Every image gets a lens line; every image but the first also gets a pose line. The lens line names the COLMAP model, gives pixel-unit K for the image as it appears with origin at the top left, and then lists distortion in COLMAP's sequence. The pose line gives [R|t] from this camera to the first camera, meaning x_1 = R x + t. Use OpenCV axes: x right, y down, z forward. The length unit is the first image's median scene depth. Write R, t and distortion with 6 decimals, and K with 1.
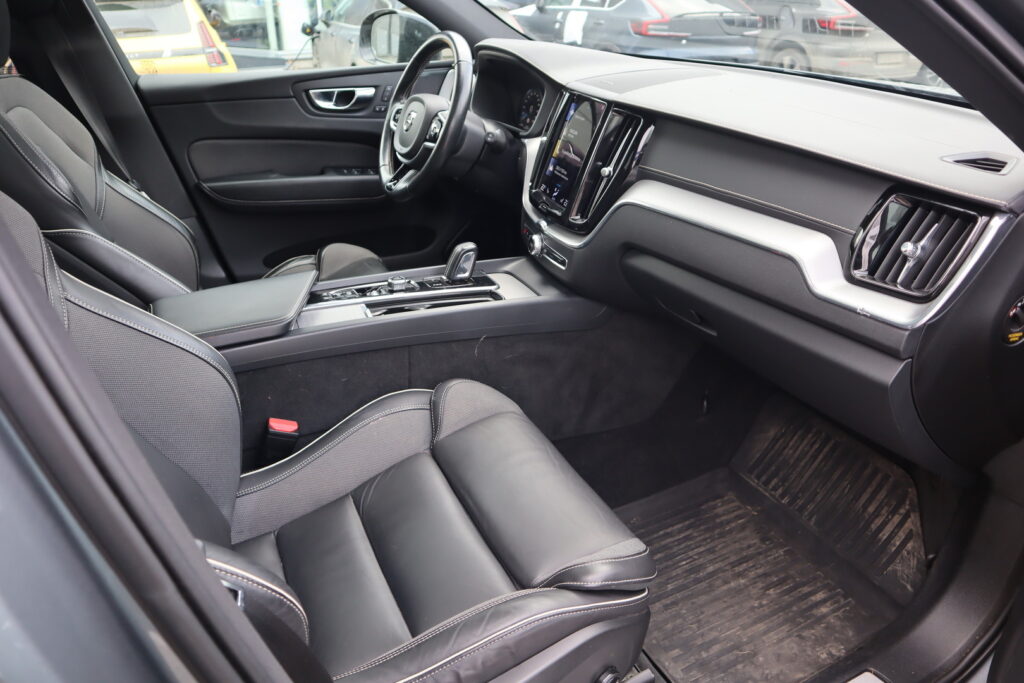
lens RADIAL K [[701.8, 0, 512.0], [0, 701.8, 341.5], [0, 0, 1]] dist [-0.102575, 0.055958]
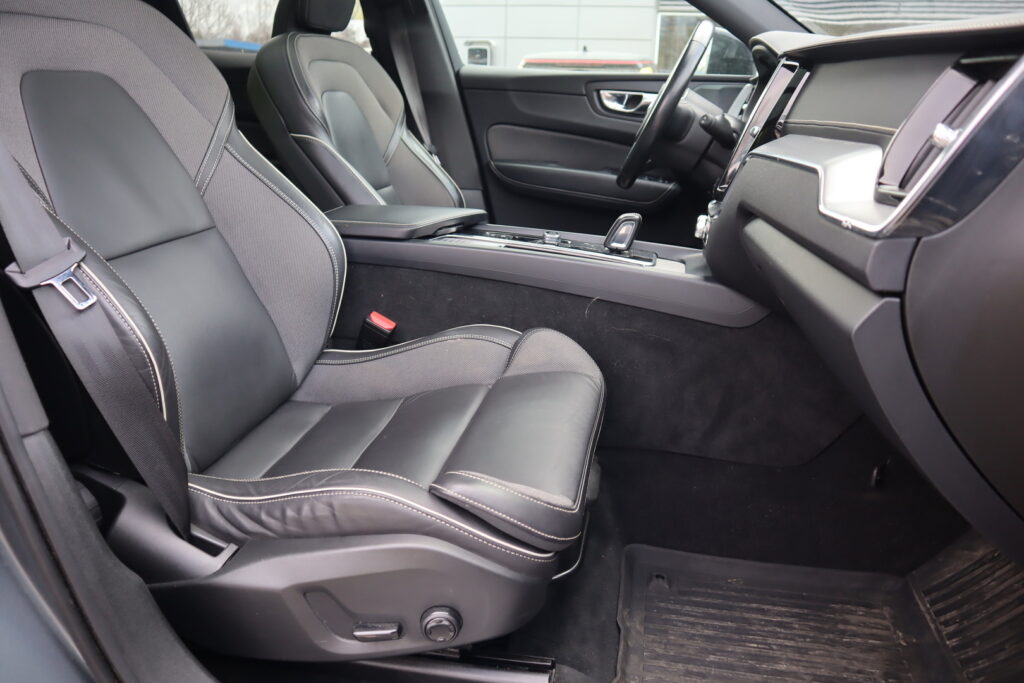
lens RADIAL K [[701.8, 0, 512.0], [0, 701.8, 341.5], [0, 0, 1]] dist [-0.102575, 0.055958]
pose [[0.796387, 0.229310, -0.559629, 0.349825], [-0.300115, 0.953204, -0.036503, 0.101019], [0.525070, 0.197024, 0.827939, 0.161956]]
